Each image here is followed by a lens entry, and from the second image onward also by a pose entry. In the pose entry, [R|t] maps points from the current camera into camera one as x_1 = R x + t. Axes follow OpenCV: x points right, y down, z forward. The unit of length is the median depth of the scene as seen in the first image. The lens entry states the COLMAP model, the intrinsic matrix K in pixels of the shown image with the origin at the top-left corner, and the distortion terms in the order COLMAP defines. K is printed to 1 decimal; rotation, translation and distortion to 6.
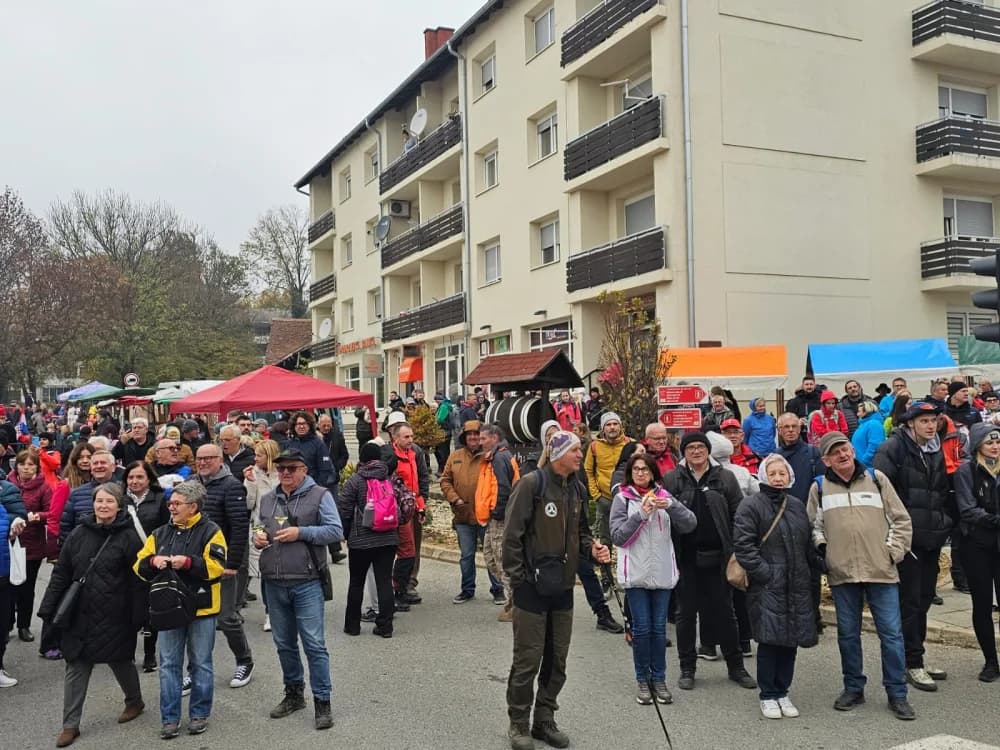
lens RADIAL K [[1013.6, 0, 503.6], [0, 1013.6, 372.8], [0, 0, 1]] dist [0.104297, -0.143432]
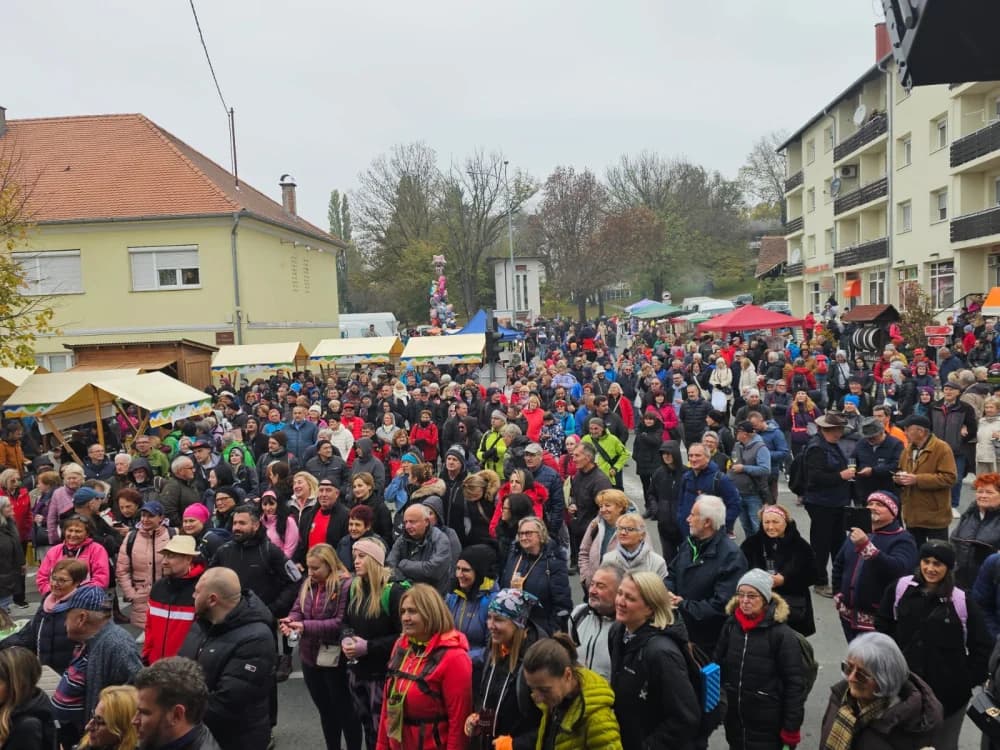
lens RADIAL K [[875.1, 0, 502.7], [0, 875.1, 394.0], [0, 0, 1]] dist [0.067340, -0.082678]
pose [[0.869436, 0.026322, -0.493345, 0.094664], [0.046885, 0.989677, 0.135430, -0.044684], [0.491816, -0.140879, 0.859226, -0.333787]]
